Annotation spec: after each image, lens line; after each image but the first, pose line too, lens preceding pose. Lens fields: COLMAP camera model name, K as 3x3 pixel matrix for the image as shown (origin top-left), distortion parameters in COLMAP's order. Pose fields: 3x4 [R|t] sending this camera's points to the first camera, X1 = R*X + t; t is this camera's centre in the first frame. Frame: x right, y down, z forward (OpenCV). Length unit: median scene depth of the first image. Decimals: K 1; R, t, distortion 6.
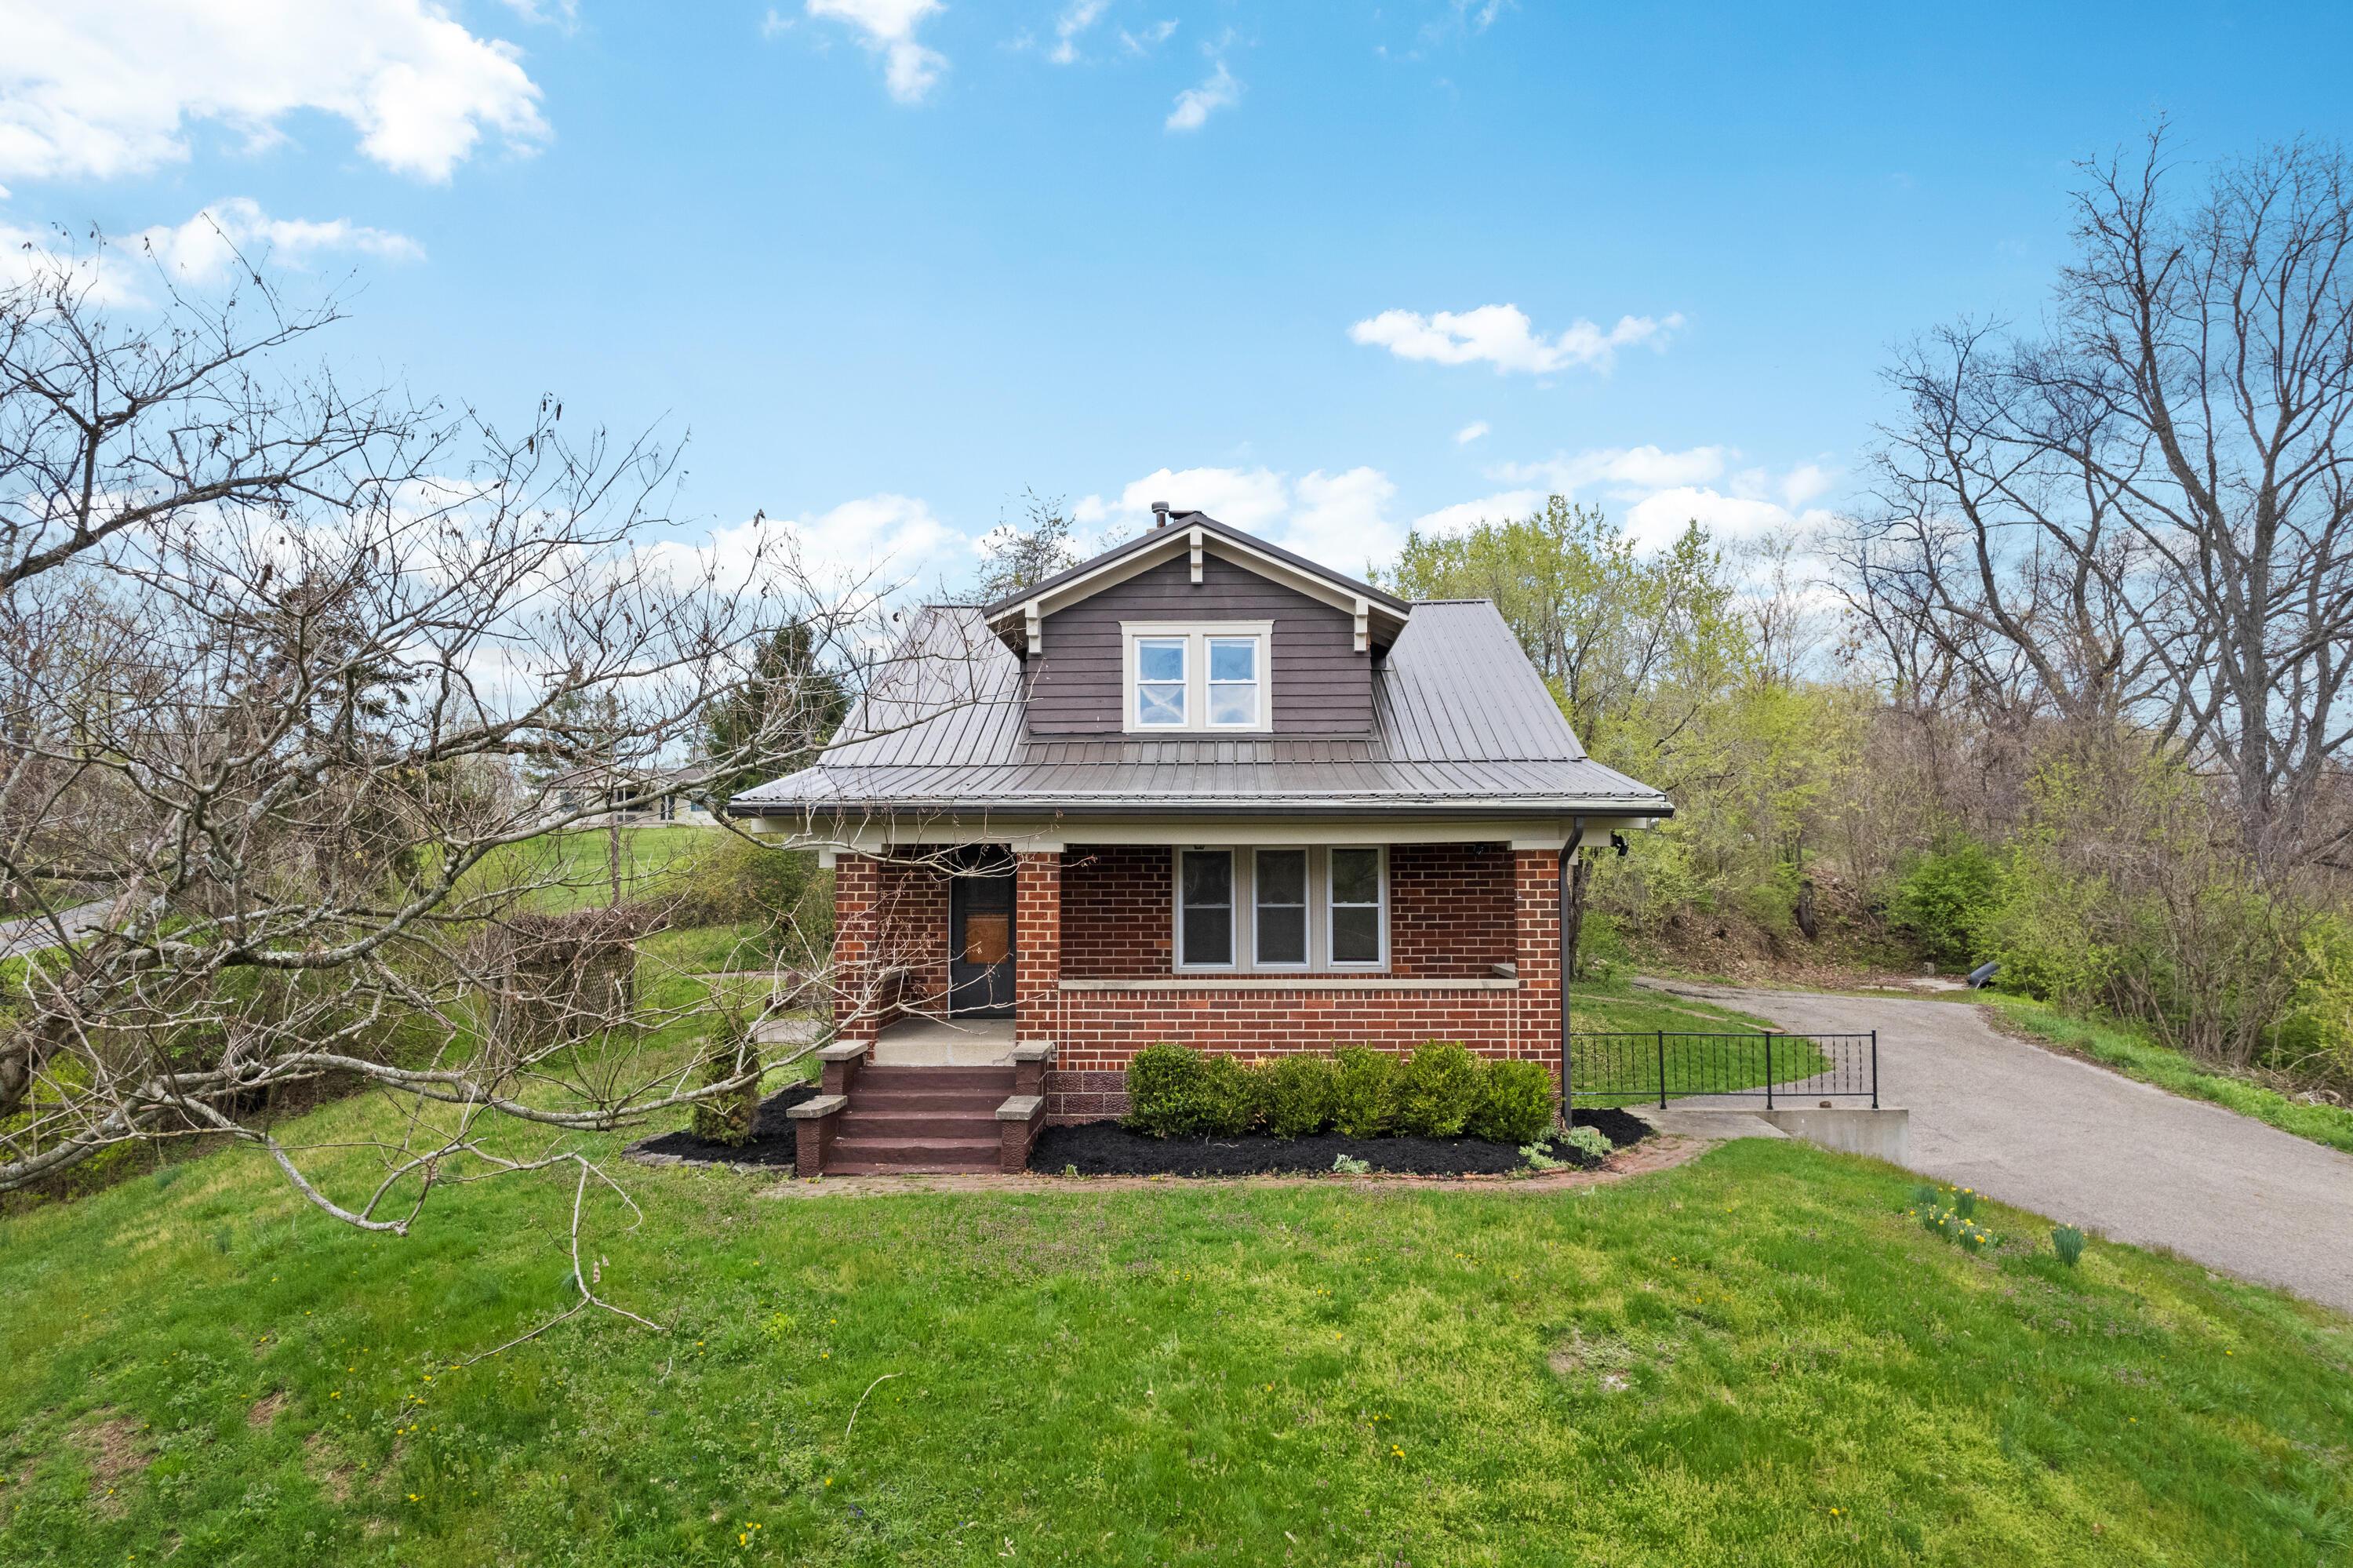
lens RADIAL K [[1094.6, 0, 1167.8], [0, 1094.6, 812.2], [0, 0, 1]] dist [0.001371, 0.000233]
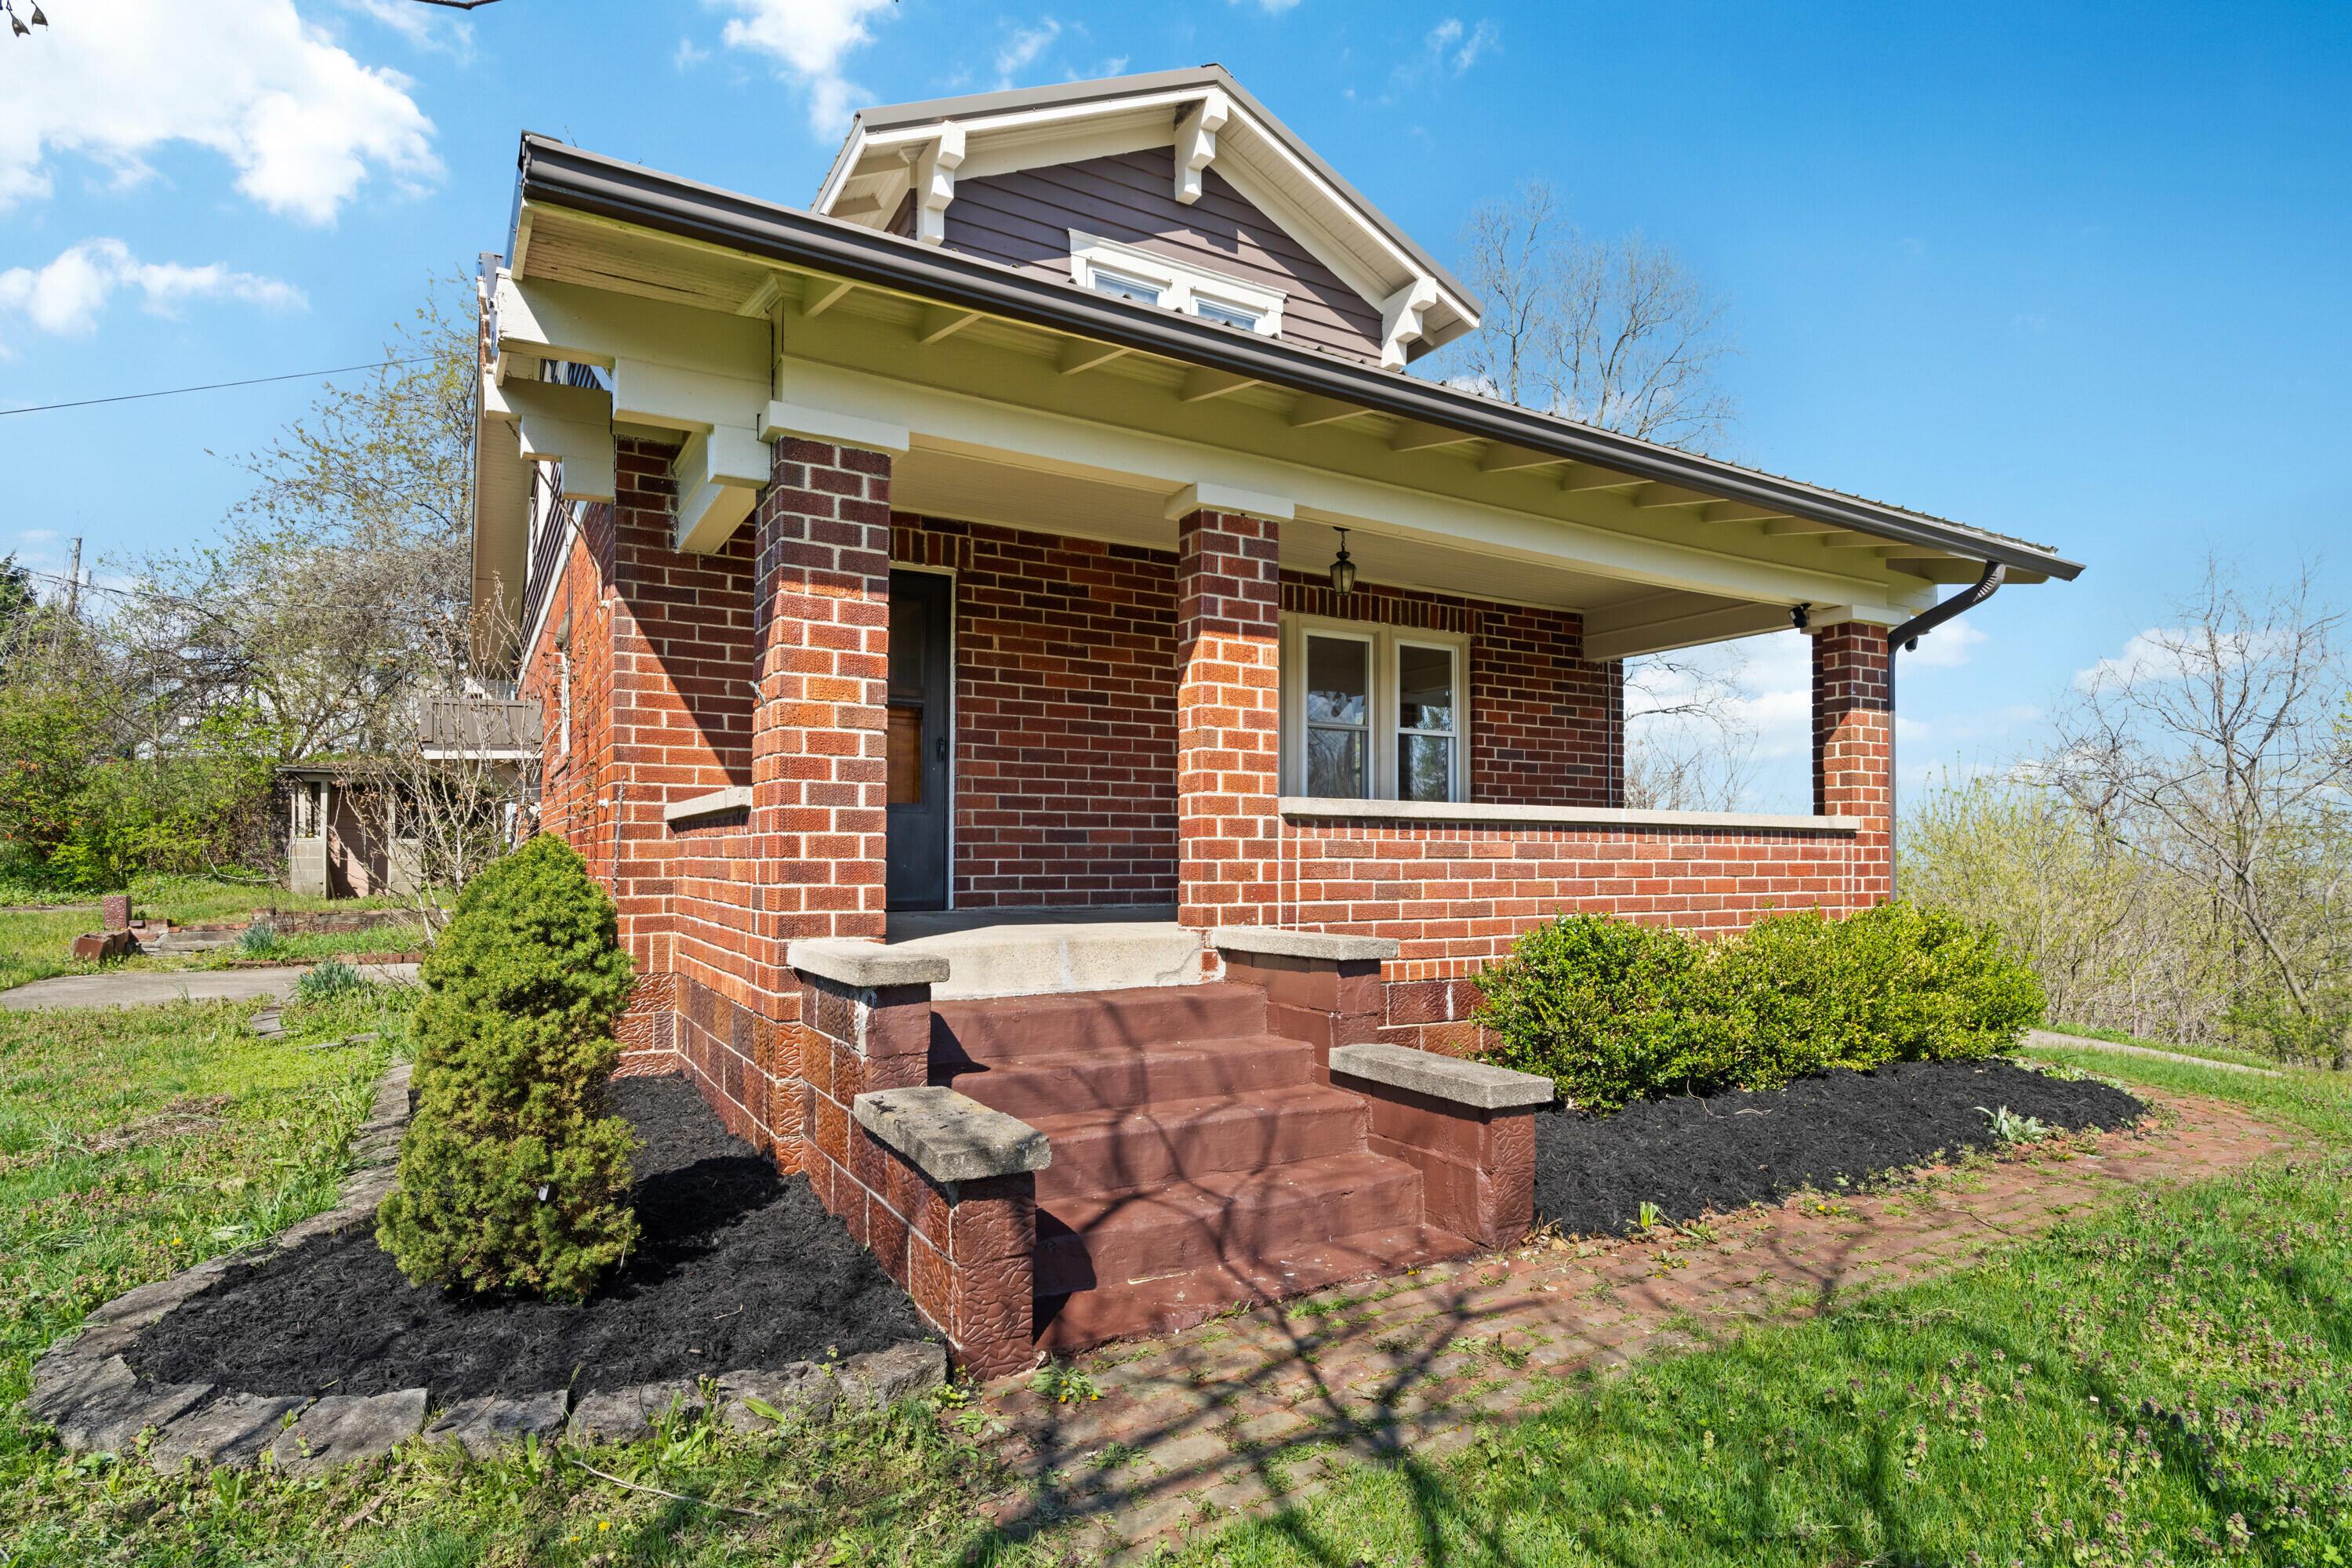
lens RADIAL K [[1094.1, 0, 1167.3], [0, 1094.1, 812.2], [0, 0, 1]] dist [0.001371, 0.000233]
pose [[0.890683, 0.021314, 0.454125, -0.348673], [-0.048034, 0.997721, 0.047383, 0.140717], [-0.452080, -0.064016, 0.889677, 0.611102]]
